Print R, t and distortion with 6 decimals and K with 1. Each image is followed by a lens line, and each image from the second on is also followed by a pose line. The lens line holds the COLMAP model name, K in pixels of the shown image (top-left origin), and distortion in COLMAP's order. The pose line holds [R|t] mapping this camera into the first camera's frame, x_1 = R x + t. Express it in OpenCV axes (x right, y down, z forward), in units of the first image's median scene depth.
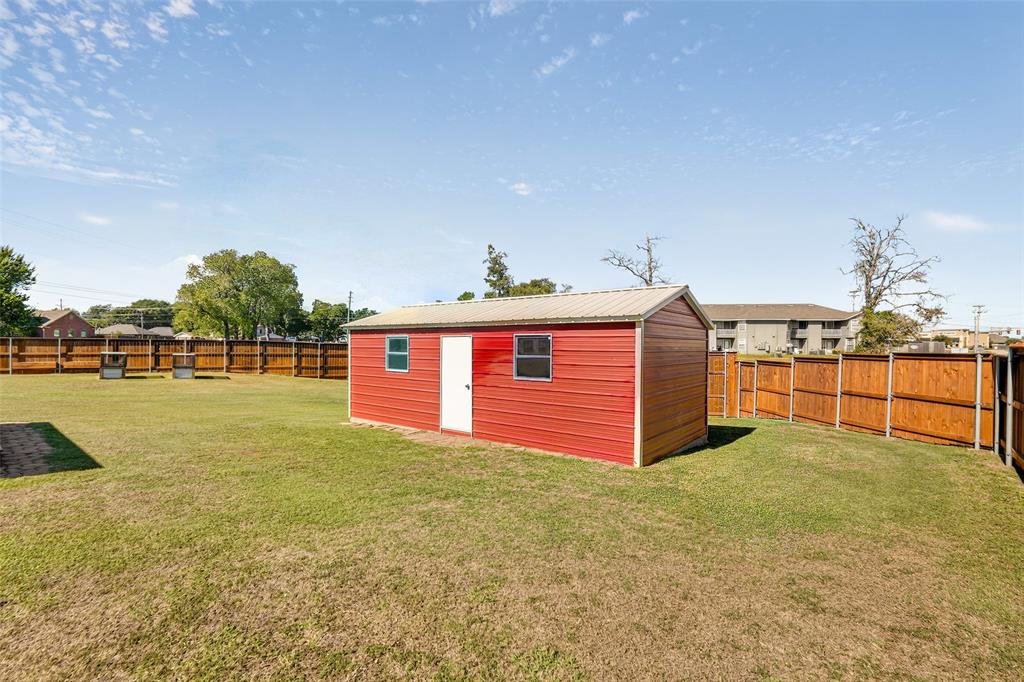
lens RADIAL K [[442.6, 0, 512.0], [0, 442.6, 341.0], [0, 0, 1]] dist [-0.000155, -0.000008]
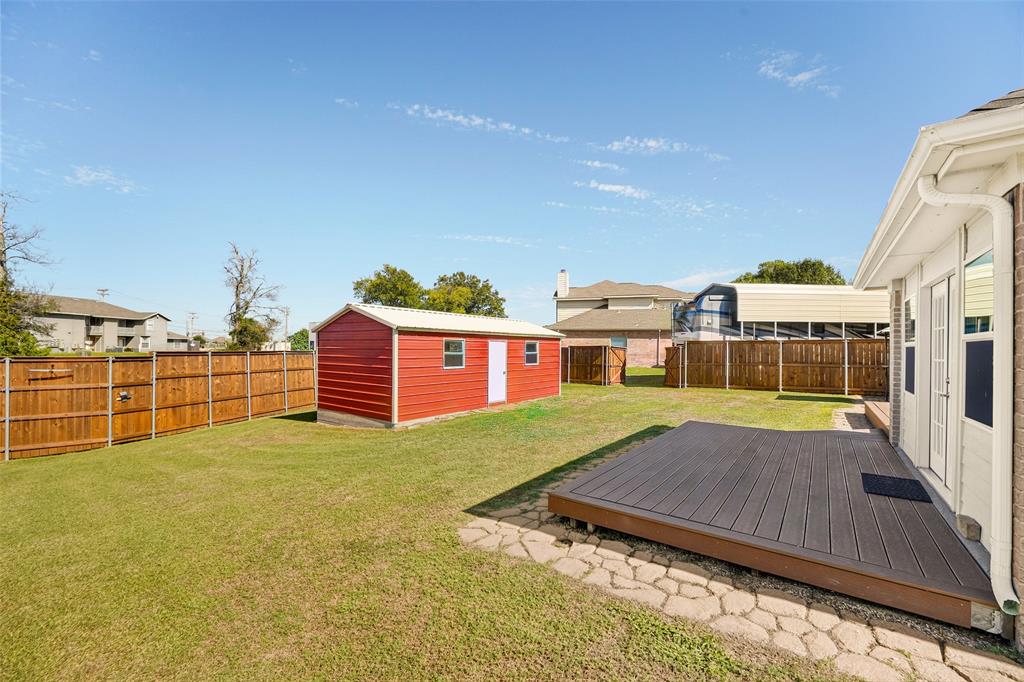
lens RADIAL K [[405.0, 0, 512.0], [0, 405.0, 341.0], [0, 0, 1]] dist [-0.056456, 0.000034]
pose [[-0.009995, 0.012090, 0.999877, -1.219164], [-0.016870, 0.999783, -0.012258, 0.004444], [-0.999808, -0.016990, -0.009789, 0.764361]]
